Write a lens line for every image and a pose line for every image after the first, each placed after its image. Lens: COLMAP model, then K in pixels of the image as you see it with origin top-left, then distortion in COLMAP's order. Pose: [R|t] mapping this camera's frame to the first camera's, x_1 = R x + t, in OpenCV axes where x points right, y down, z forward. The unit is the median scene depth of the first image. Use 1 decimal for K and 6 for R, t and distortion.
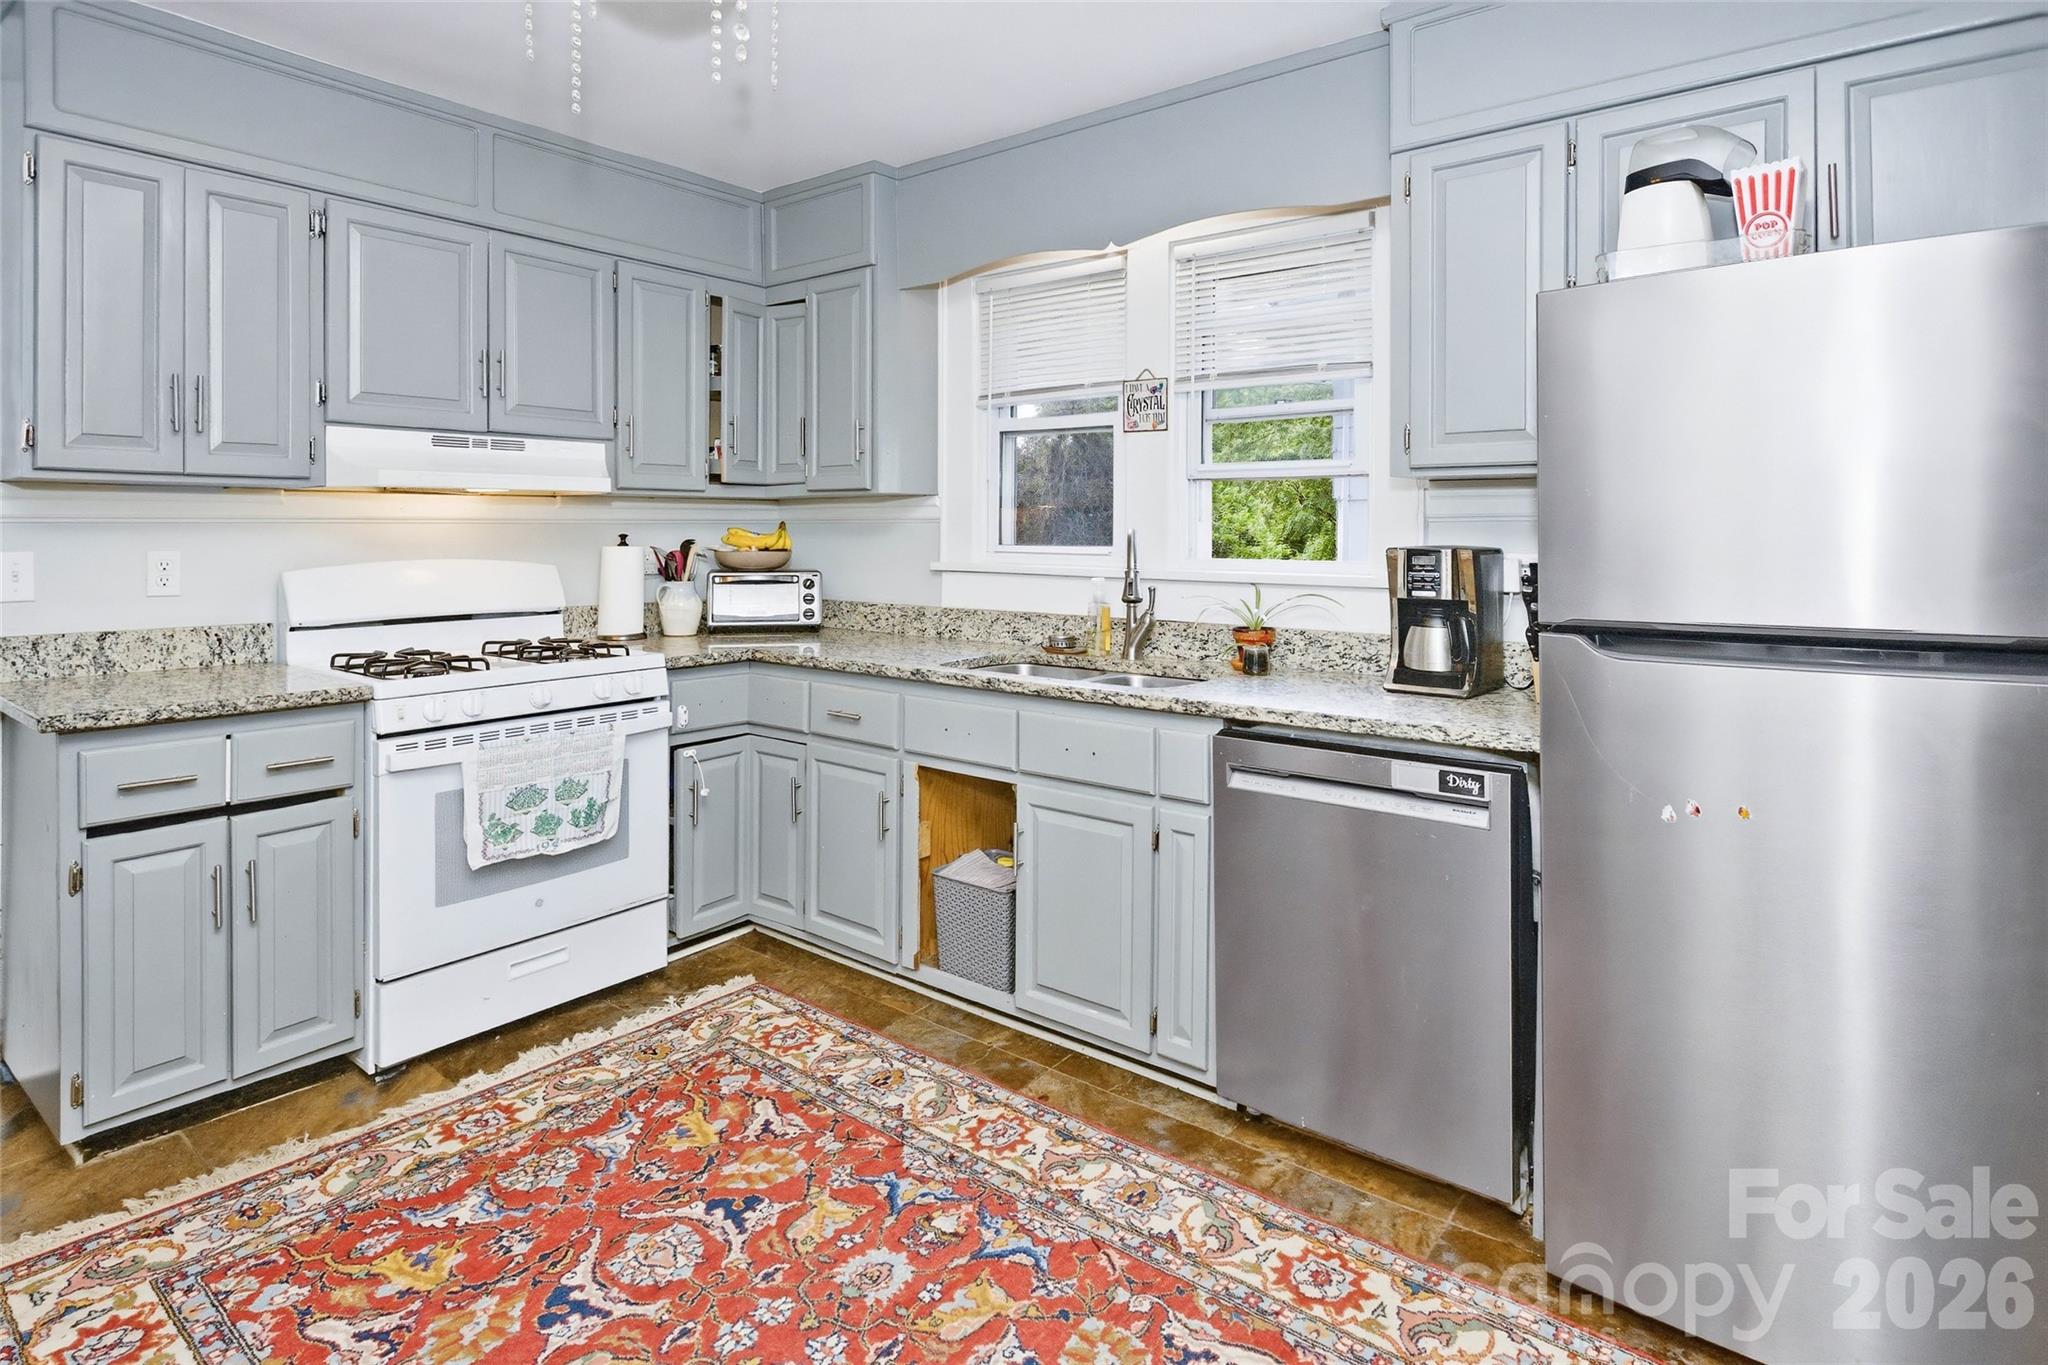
lens RADIAL K [[1064.8, 0, 1024.0], [0, 1064.8, 682.5], [0, 0, 1]] dist [0.000011, 0.000099]
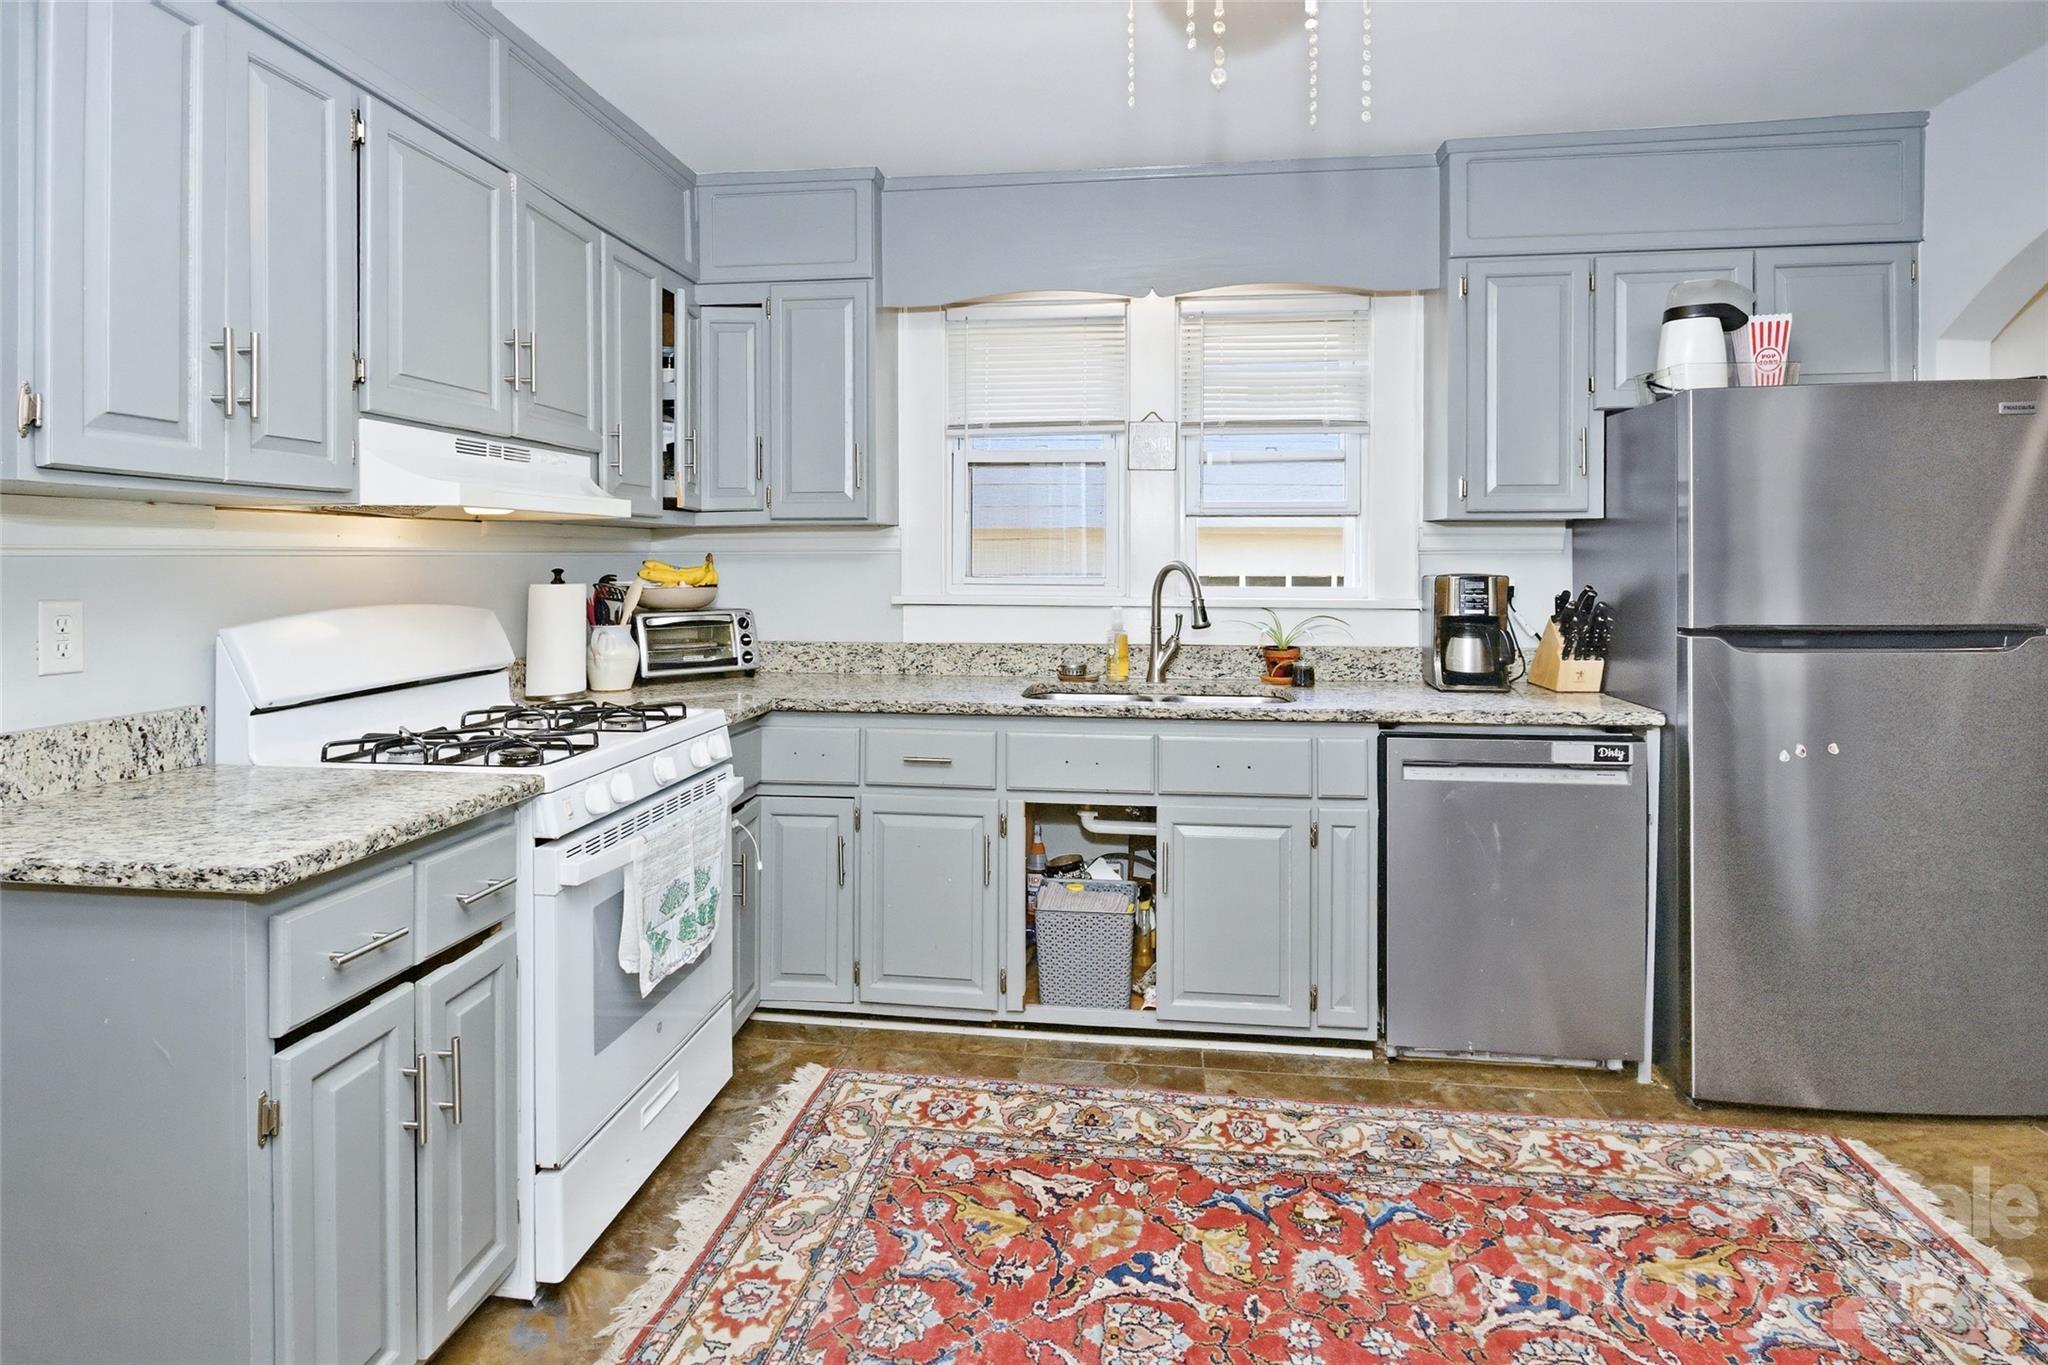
lens RADIAL K [[1045.9, 0, 1024.8], [0, 1045.9, 709.5], [0, 0, 1]] dist [-0.000147, 0.000201]
pose [[0.858531, -0.075257, 0.507209, -0.691499], [0.075119, 0.996958, 0.020773, -0.032626], [-0.507230, 0.020267, 0.861573, 0.198719]]
